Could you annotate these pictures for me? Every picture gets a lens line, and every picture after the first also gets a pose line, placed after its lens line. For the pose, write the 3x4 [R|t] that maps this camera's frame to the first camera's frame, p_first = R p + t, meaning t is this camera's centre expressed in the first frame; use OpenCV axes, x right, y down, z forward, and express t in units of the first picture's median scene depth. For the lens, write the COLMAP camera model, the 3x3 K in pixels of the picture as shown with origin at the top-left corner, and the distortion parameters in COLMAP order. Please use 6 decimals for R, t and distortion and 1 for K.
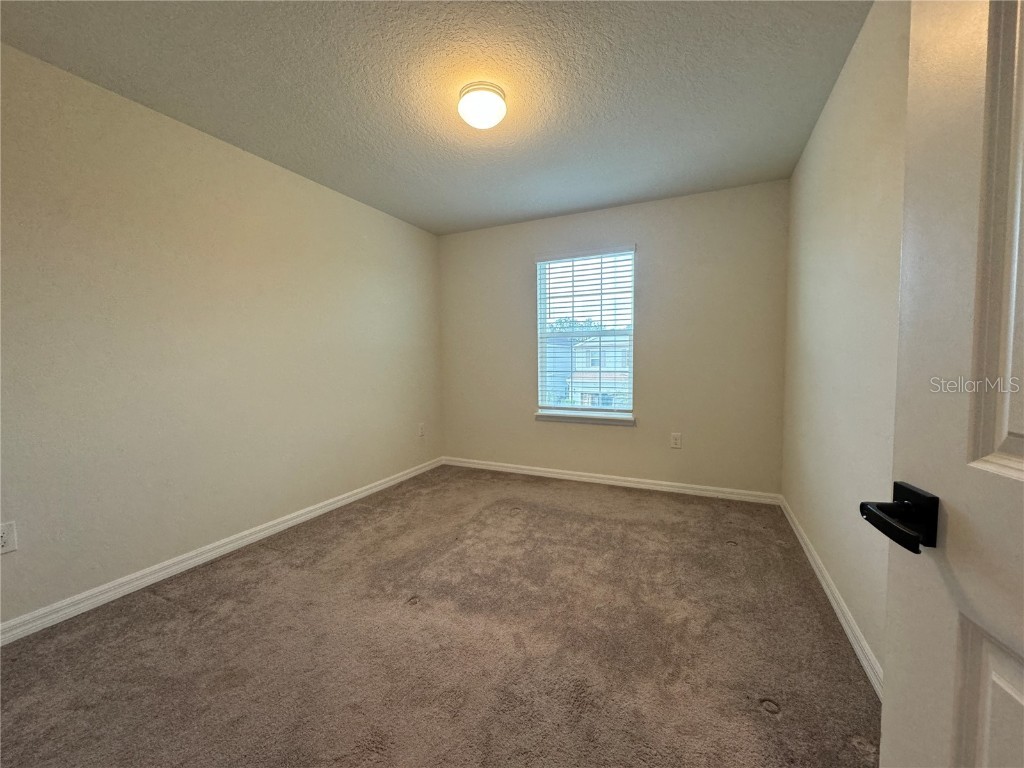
lens RADIAL K [[409.4, 0, 512.1], [0, 409.4, 385.5], [0, 0, 1]] dist [-0.003629, 0.000076]
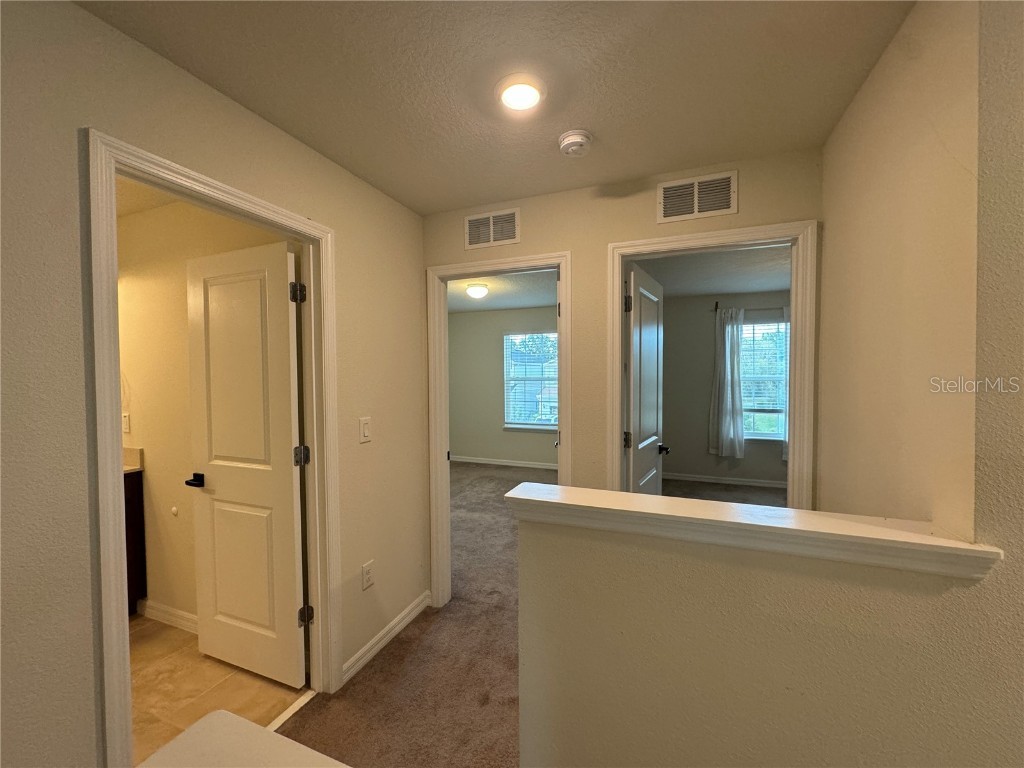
lens RADIAL K [[409.4, 0, 511.9], [0, 409.4, 386.8], [0, 0, 1]] dist [-0.003629, 0.000076]
pose [[0.997934, 0.001046, 0.064245, -0.019033], [0.000882, 0.999550, -0.029986, -0.060451], [-0.064247, 0.029980, 0.997484, -0.920222]]
